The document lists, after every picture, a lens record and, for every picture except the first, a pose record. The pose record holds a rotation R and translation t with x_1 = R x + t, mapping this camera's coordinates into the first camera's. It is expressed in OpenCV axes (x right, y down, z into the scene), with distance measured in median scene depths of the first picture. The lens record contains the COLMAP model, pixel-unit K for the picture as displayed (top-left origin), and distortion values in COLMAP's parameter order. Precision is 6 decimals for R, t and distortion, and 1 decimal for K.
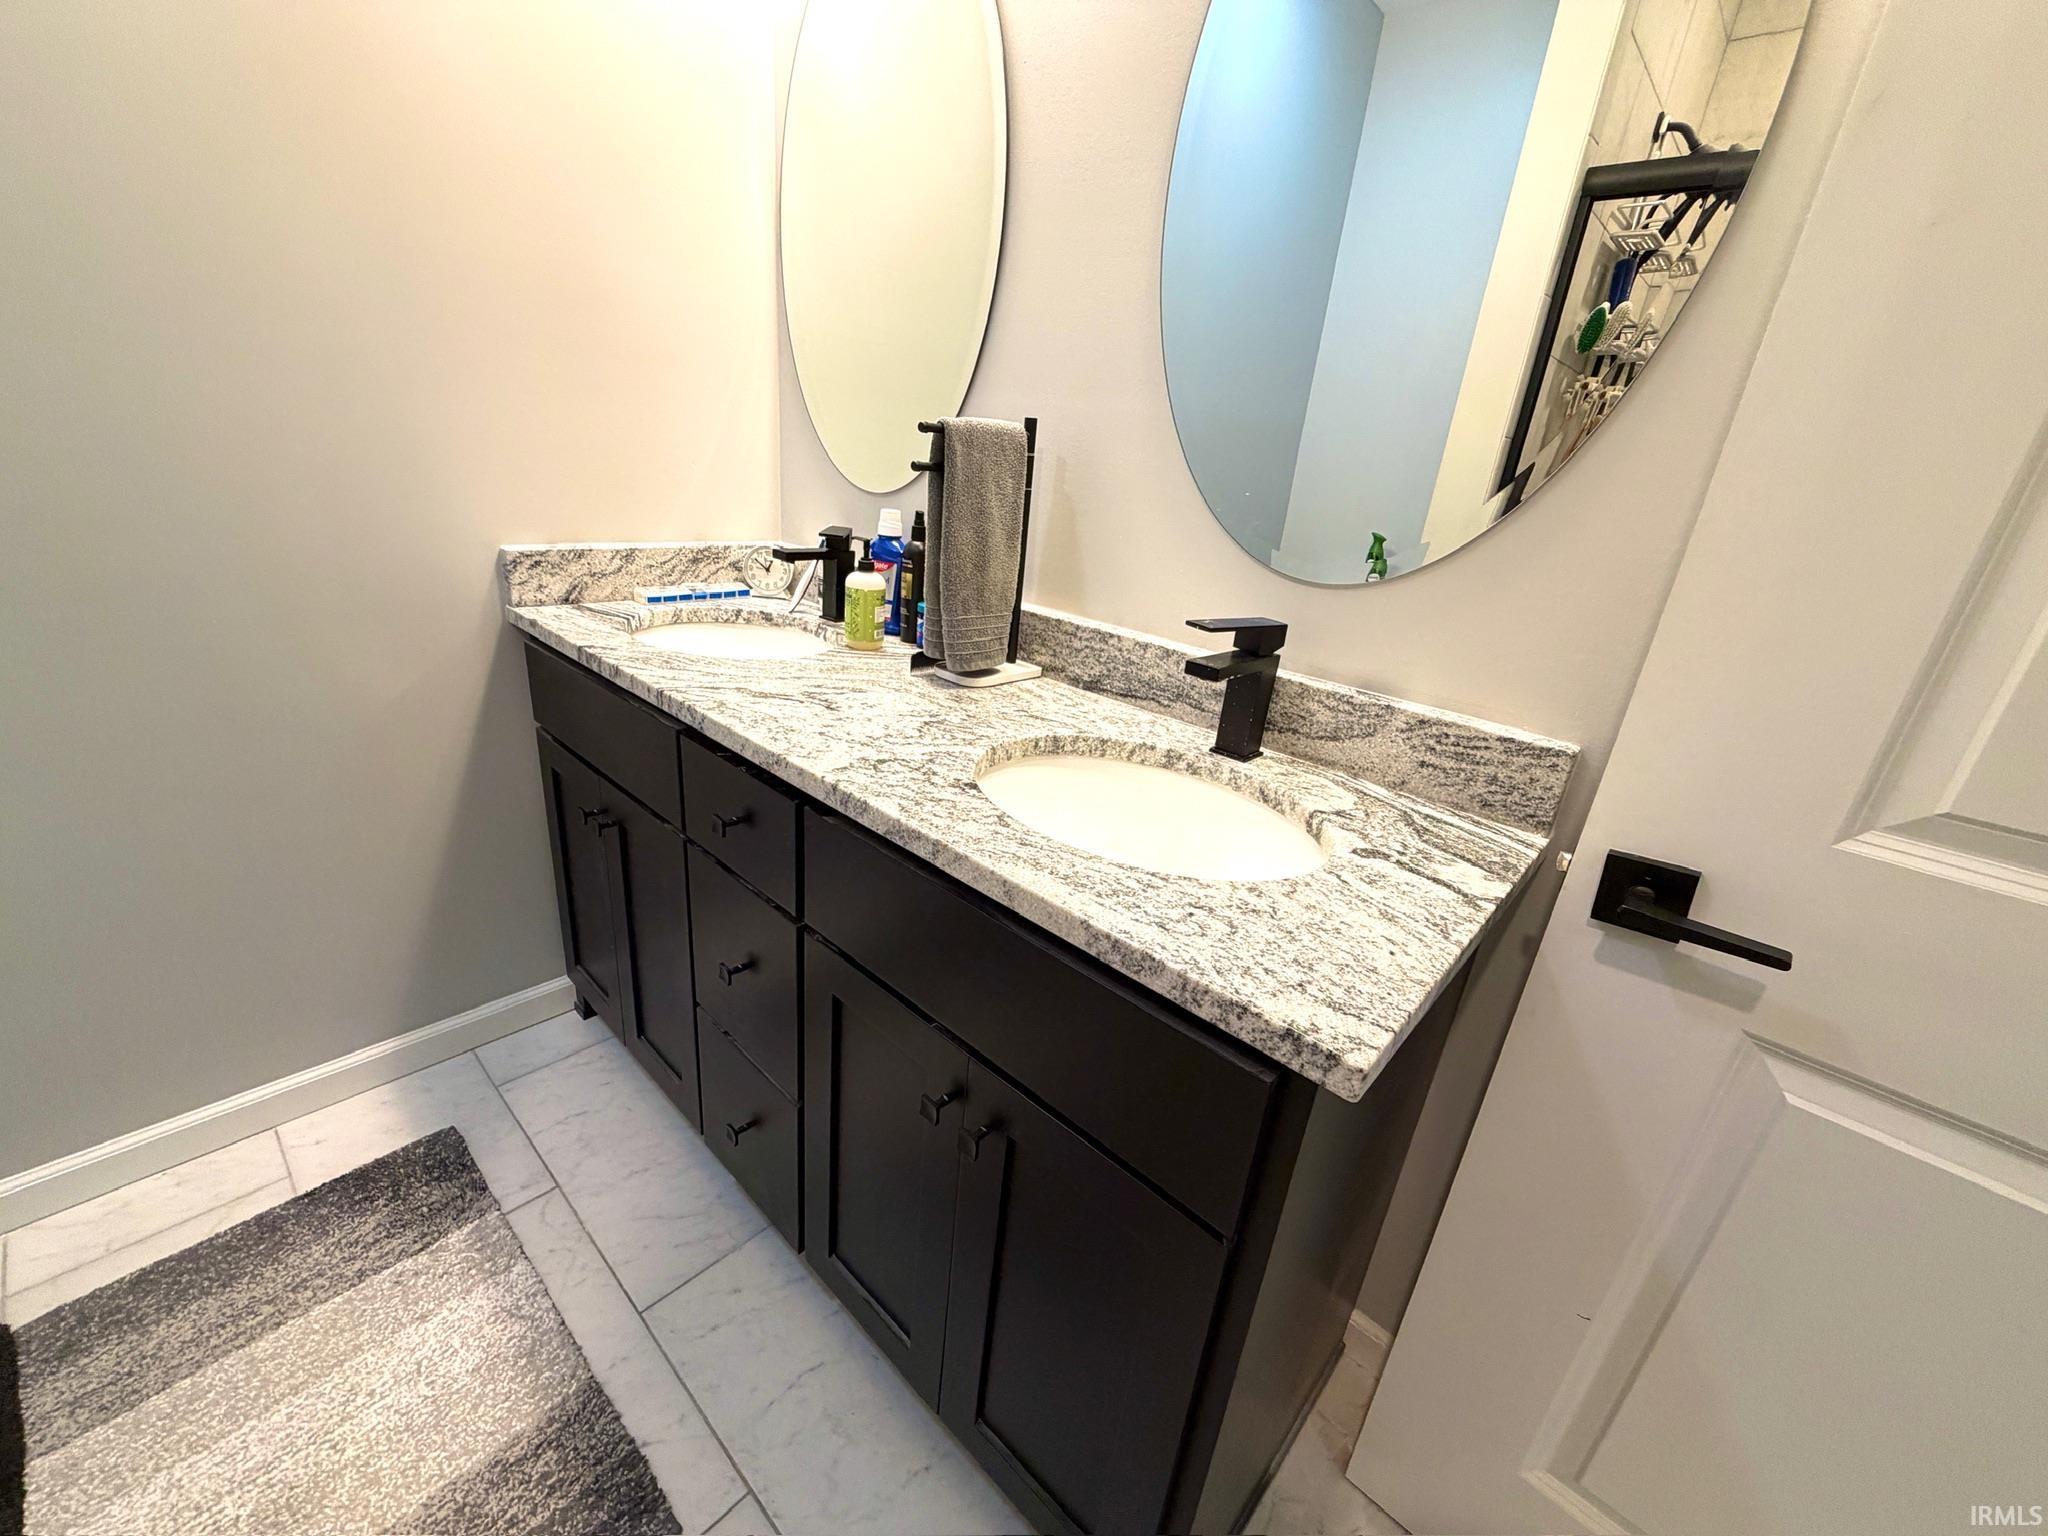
lens RADIAL K [[813.9, 0, 1018.7], [0, 813.9, 766.5], [0, 0, 1]] dist [-0.001174, 0.000199]
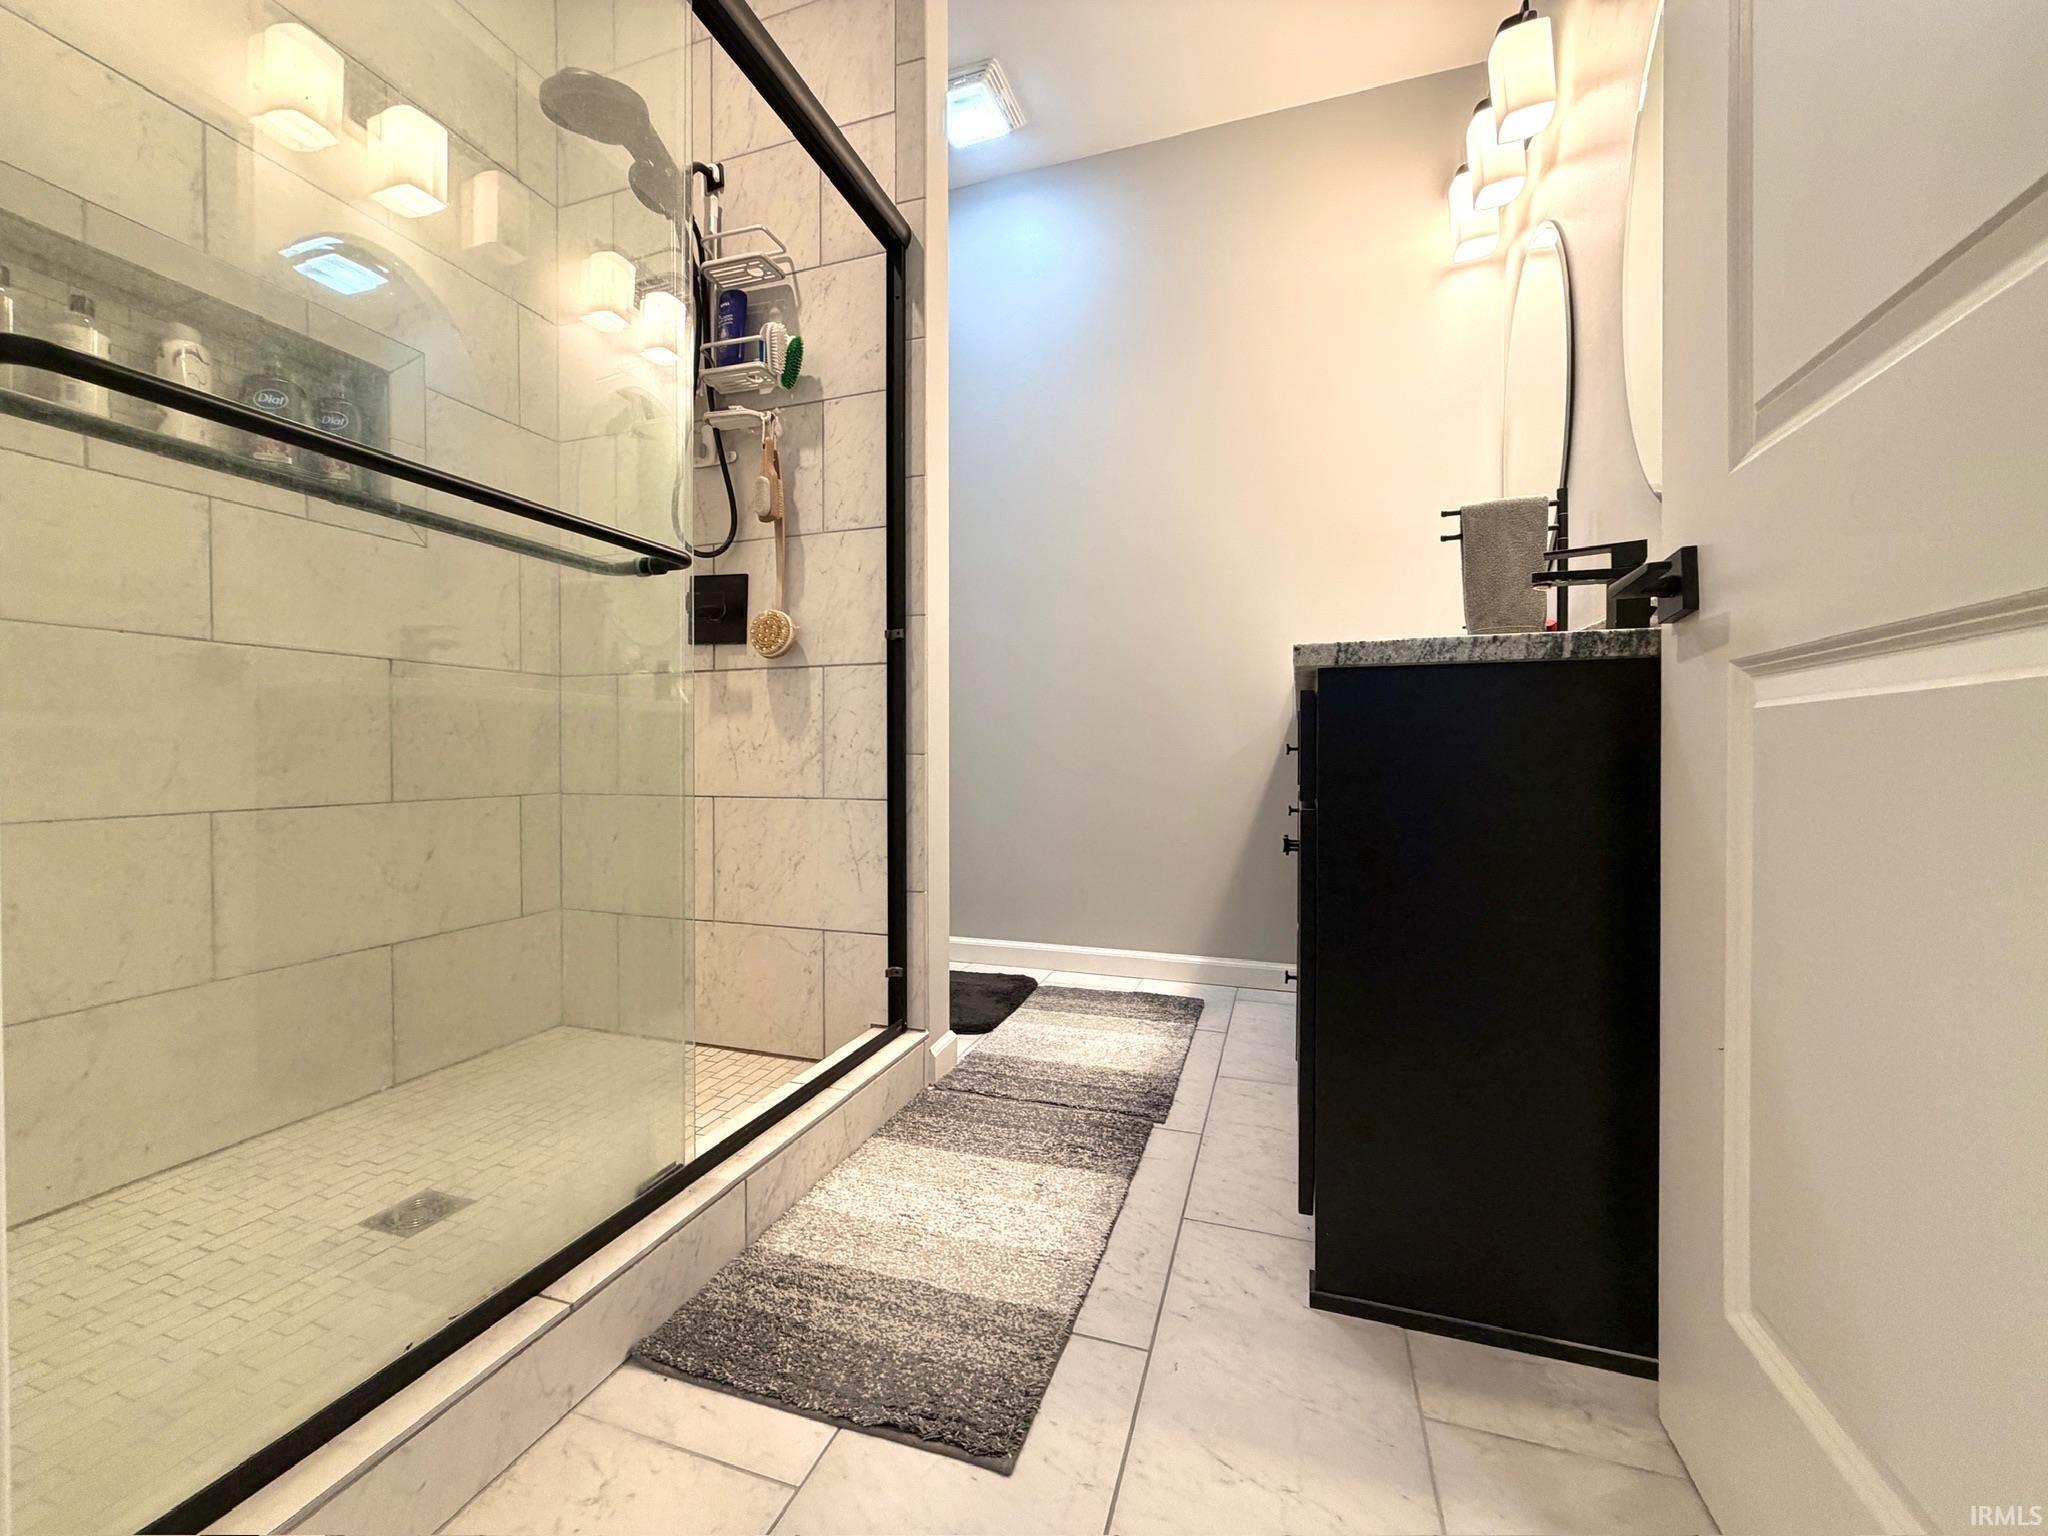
lens RADIAL K [[813.9, 0, 1018.7], [0, 813.9, 766.5], [0, 0, 1]] dist [-0.001174, 0.000199]
pose [[0.396257, -0.073966, -0.915156, 0.814314], [-0.300714, 0.931316, -0.205480, 0.522250], [0.867497, 0.356623, 0.346797, -0.083385]]
